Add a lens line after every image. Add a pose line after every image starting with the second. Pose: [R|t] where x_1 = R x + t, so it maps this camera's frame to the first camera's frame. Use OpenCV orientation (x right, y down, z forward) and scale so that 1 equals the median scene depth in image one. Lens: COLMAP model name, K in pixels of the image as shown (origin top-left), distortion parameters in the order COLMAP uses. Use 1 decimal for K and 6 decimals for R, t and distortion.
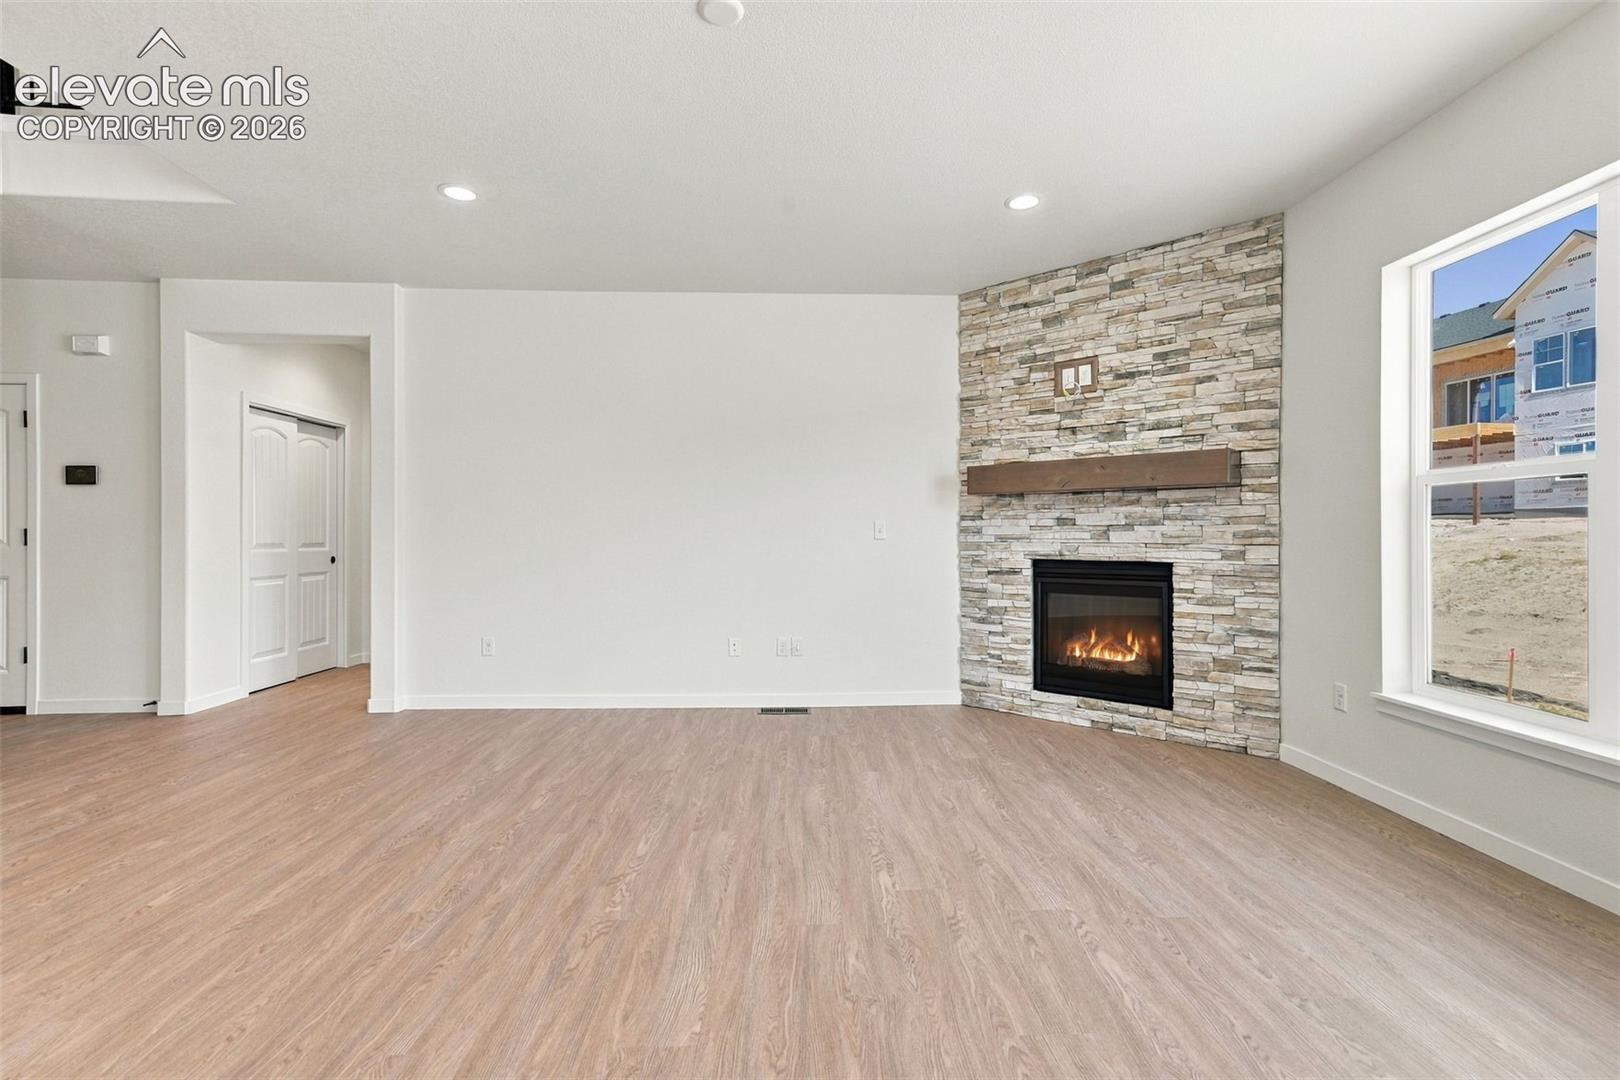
lens RADIAL K [[752.8, 0, 824.8], [0, 752.8, 532.1], [0, 0, 1]] dist [-0.009683, 0.017962]
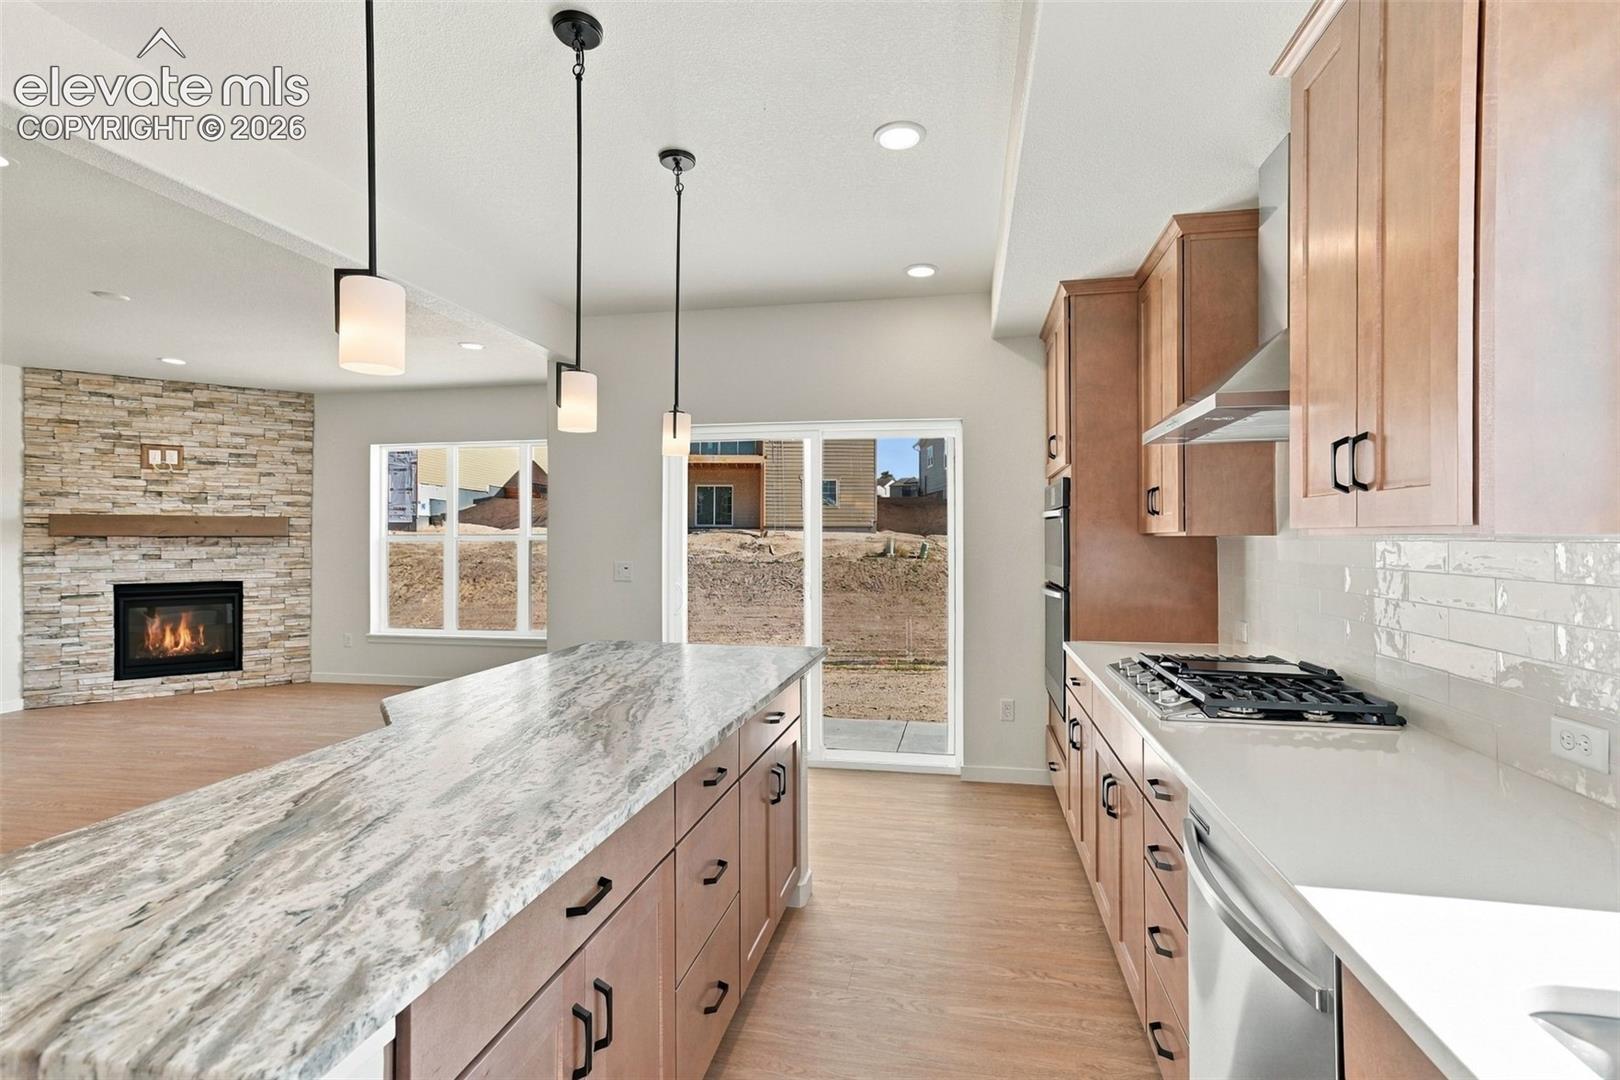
lens RADIAL K [[752.8, 0, 824.8], [0, 752.8, 532.1], [0, 0, 1]] dist [-0.009683, 0.017962]
pose [[0.221119, 0.007613, 0.975217, -0.832273], [-0.002122, 0.999971, -0.007325, -0.054929], [-0.975244, -0.000450, 0.221129, -0.591572]]
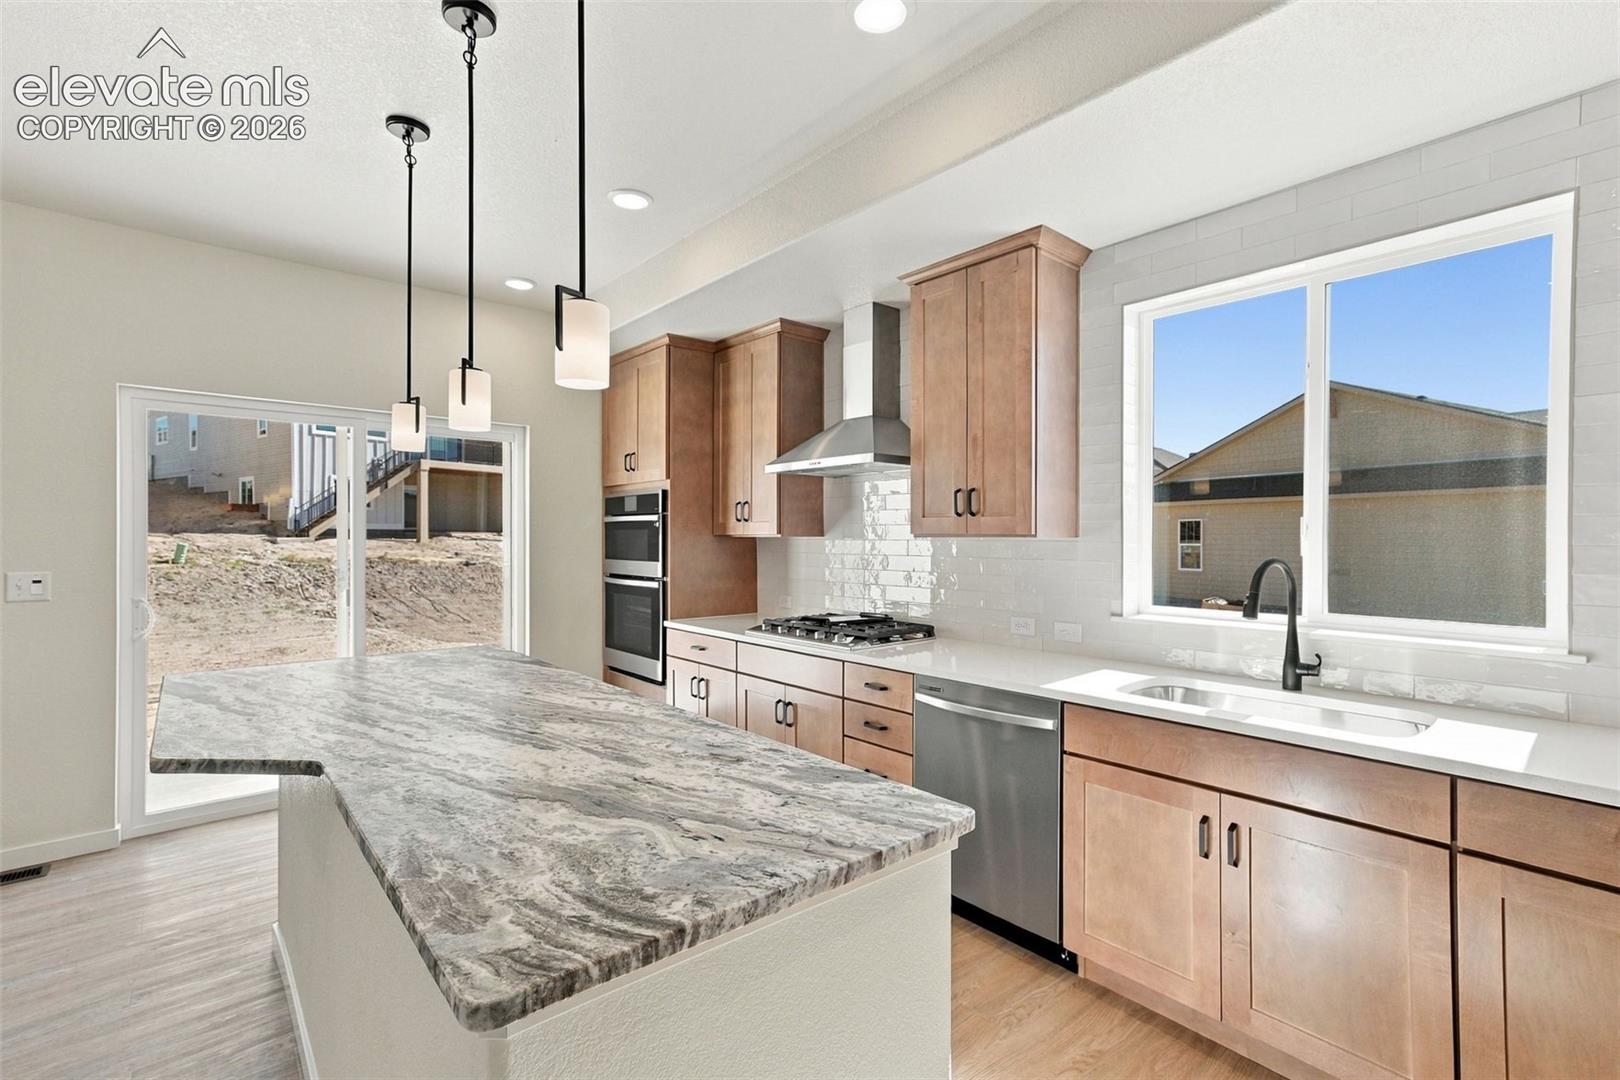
lens RADIAL K [[742.9, 0, 825.6], [0, 742.9, 537.5], [0, 0, 1]] dist [-0.007689, 0.016772]
pose [[-0.626372, -0.000465, 0.779524, -0.898197], [-0.003371, 0.999992, -0.002113, -0.054871], [-0.779517, -0.003951, -0.626368, -0.226353]]
